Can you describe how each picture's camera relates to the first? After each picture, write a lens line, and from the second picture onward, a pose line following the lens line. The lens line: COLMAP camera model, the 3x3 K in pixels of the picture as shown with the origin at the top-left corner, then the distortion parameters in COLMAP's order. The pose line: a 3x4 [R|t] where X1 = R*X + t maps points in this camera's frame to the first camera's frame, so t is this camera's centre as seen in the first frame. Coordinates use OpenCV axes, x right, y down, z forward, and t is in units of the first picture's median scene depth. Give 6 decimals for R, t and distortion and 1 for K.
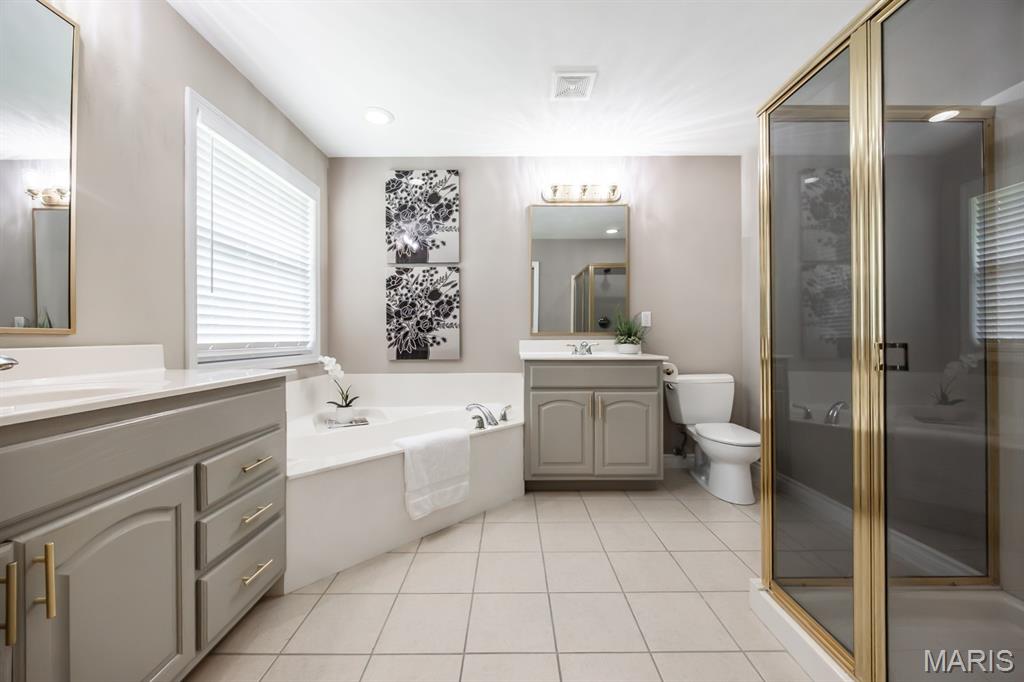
lens RADIAL K [[396.2, 0, 512.0], [0, 396.2, 341.0], [0, 0, 1]] dist [0.000273, 0.000267]
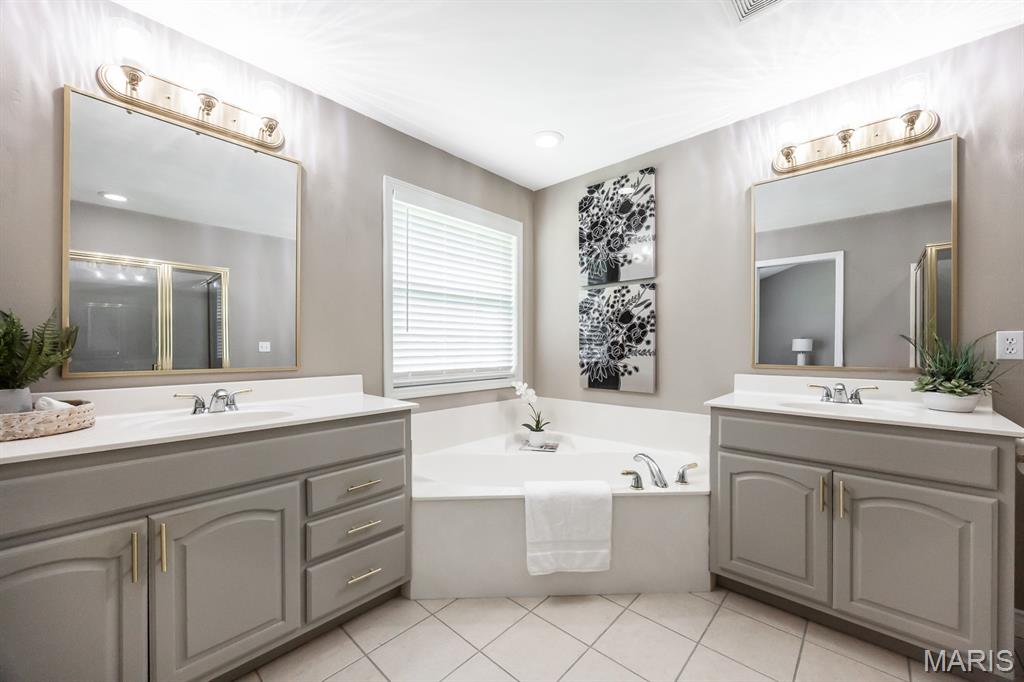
lens RADIAL K [[392.2, 0, 515.7], [0, 392.2, 352.0], [0, 0, 1]] dist [-0.001161, 0.000131]
pose [[0.740349, 0.014972, -0.672056, 0.216403], [-0.011581, 0.999888, 0.009518, -0.047121], [0.672123, 0.000737, 0.740440, 0.201855]]
